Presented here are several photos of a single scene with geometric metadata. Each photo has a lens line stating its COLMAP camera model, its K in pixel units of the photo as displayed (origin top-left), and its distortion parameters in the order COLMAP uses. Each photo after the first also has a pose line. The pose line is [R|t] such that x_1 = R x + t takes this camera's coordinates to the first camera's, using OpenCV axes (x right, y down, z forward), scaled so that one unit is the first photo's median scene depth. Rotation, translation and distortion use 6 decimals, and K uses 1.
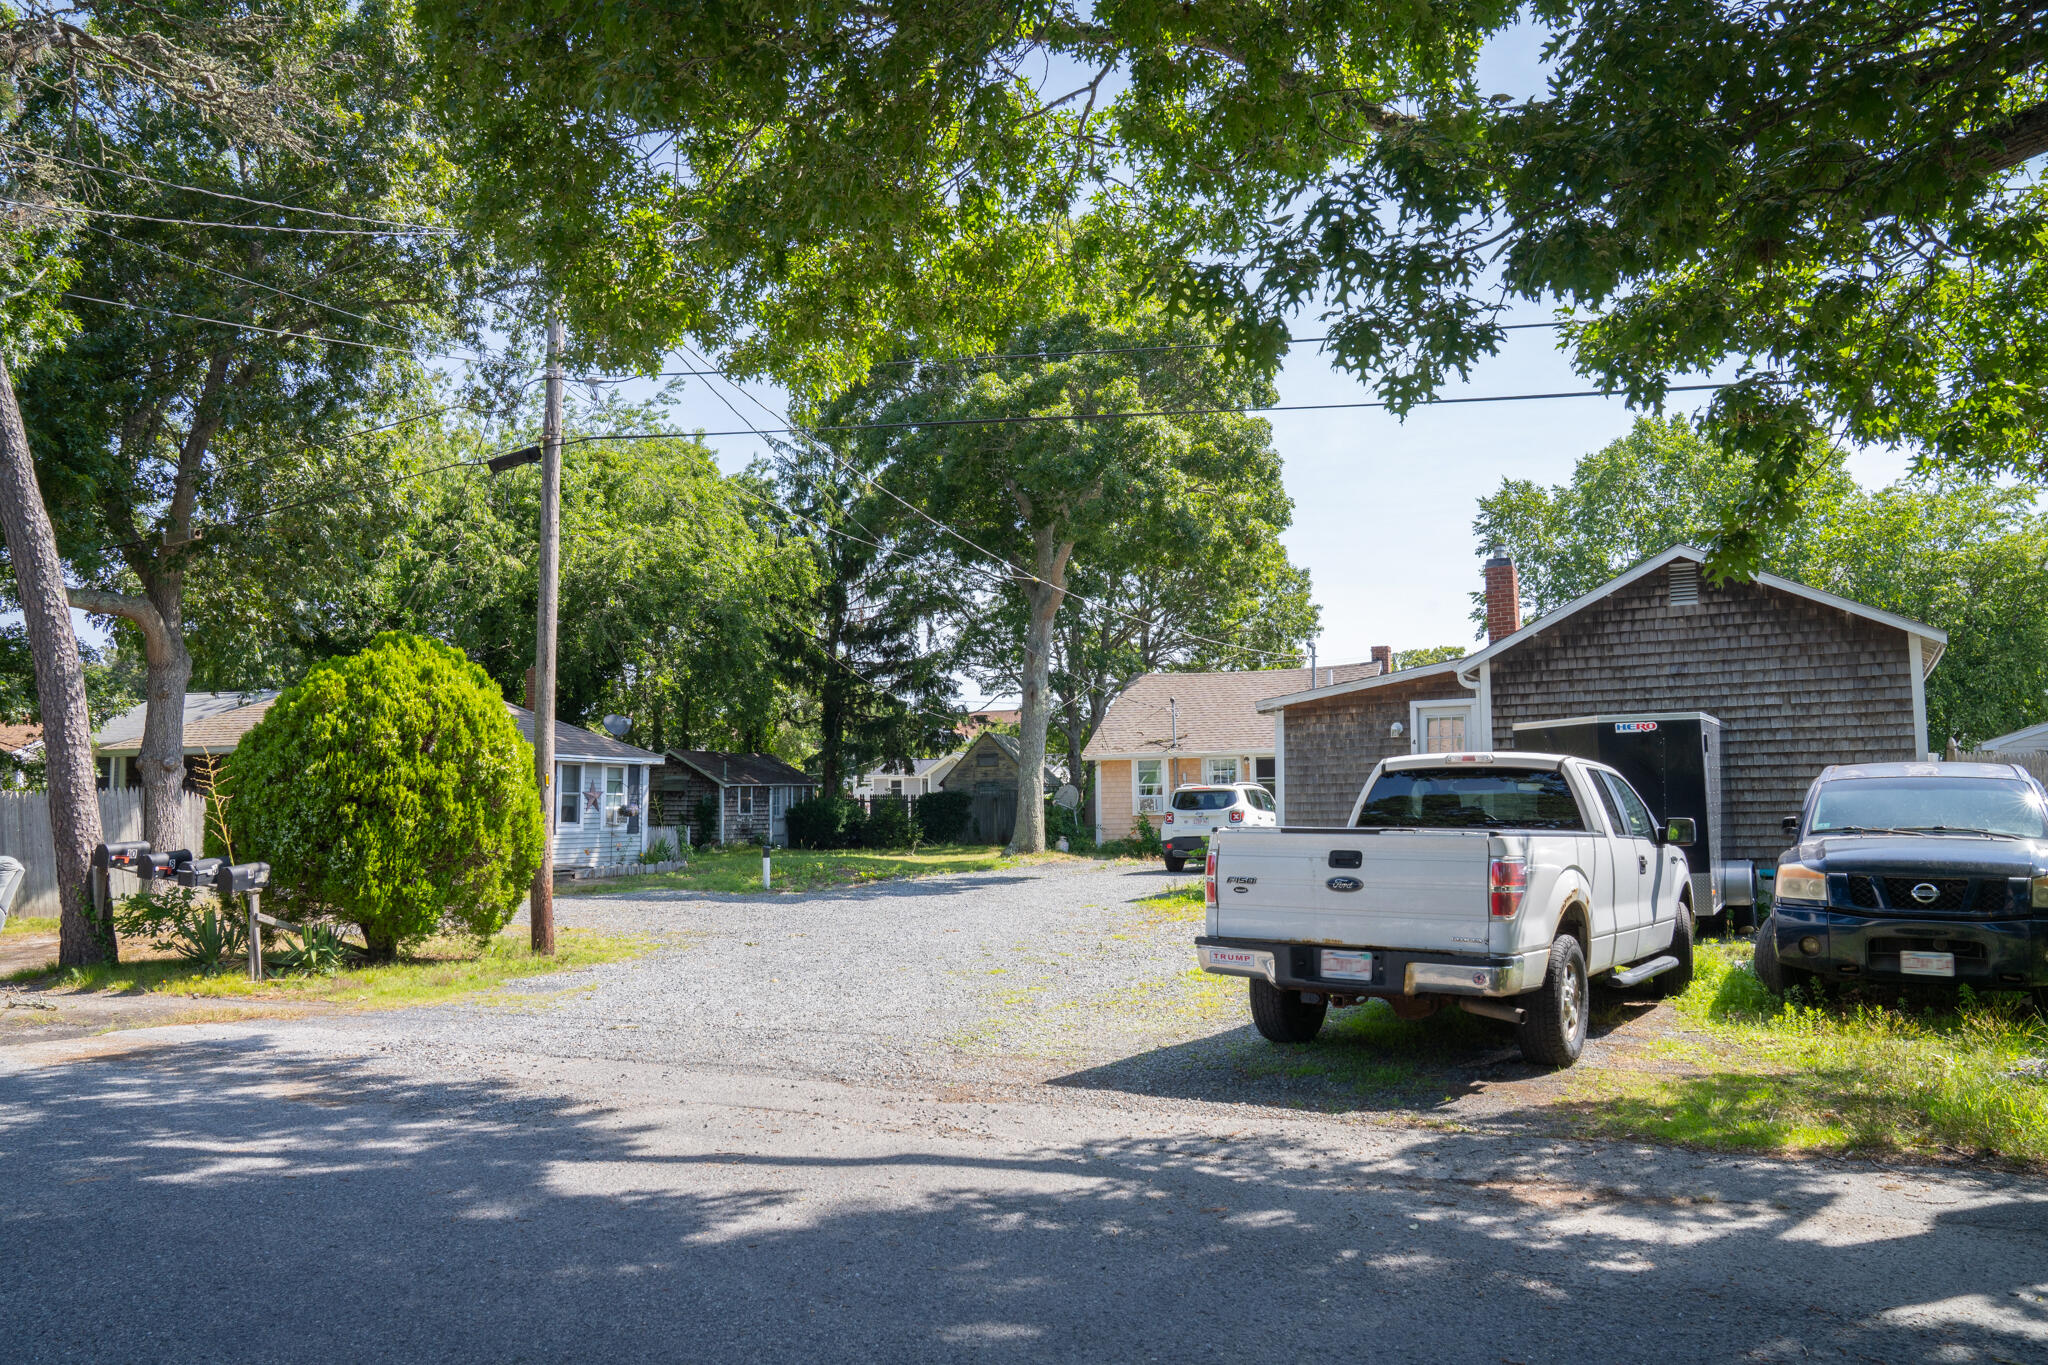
lens RADIAL K [[1420.1, 0, 1023.1], [0, 1420.1, 683.9], [0, 0, 1]] dist [-0.000576, -0.000010]
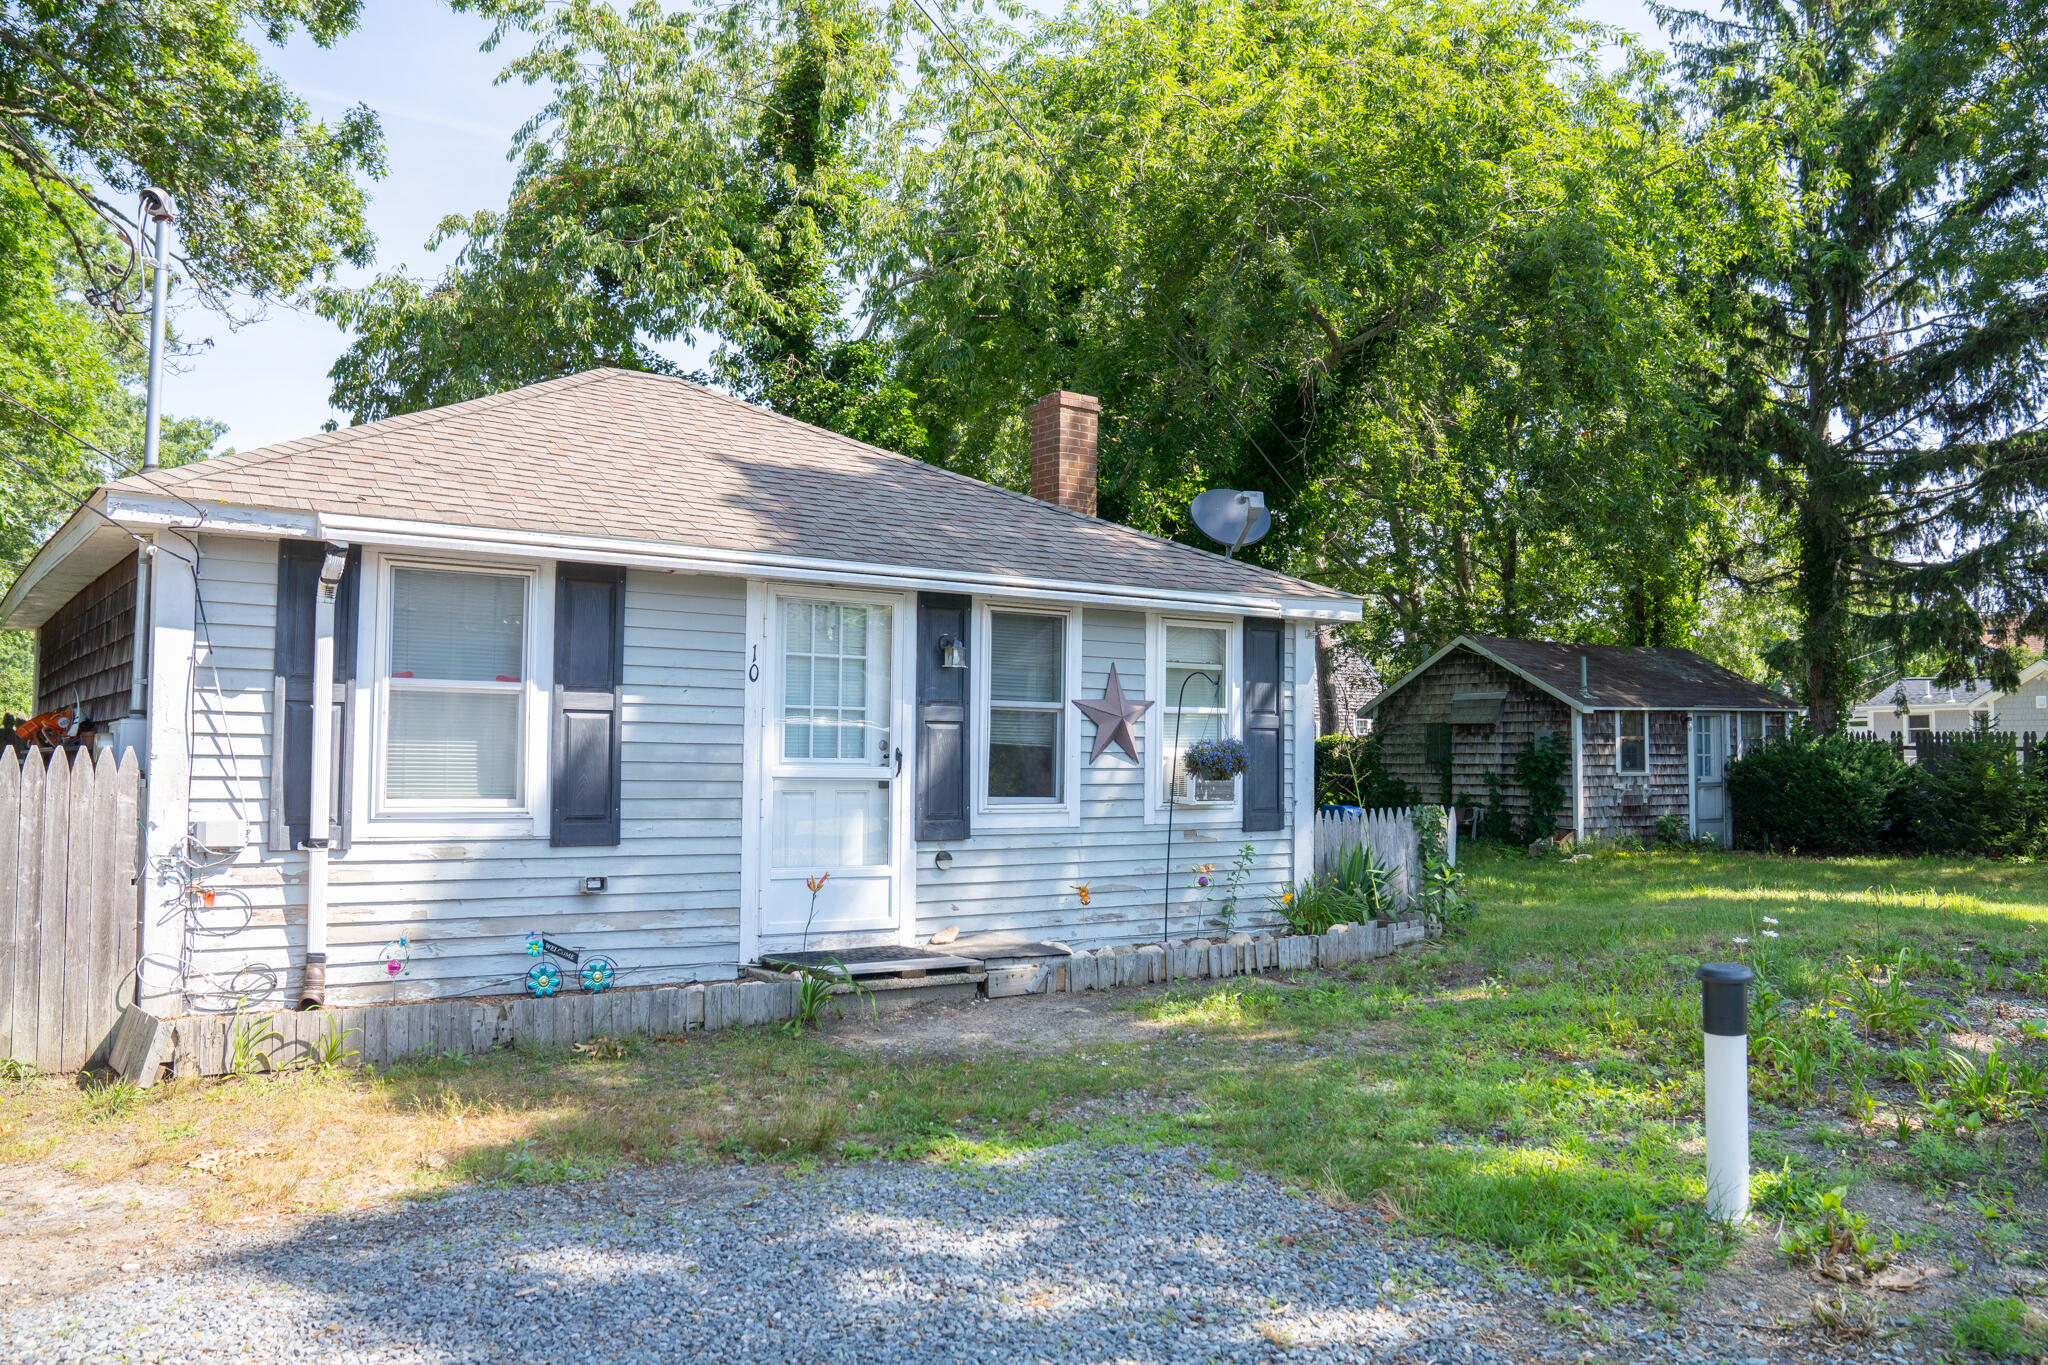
lens RADIAL K [[1659.8, 0, 1024.7], [0, 1659.8, 686.0], [0, 0, 1]] dist [0.007773, 0.005010]
pose [[0.854828, -0.014344, -0.518714, -0.084781], [0.036559, 0.998799, 0.032629, 0.039302], [0.517622, -0.046856, 0.854325, 0.441283]]
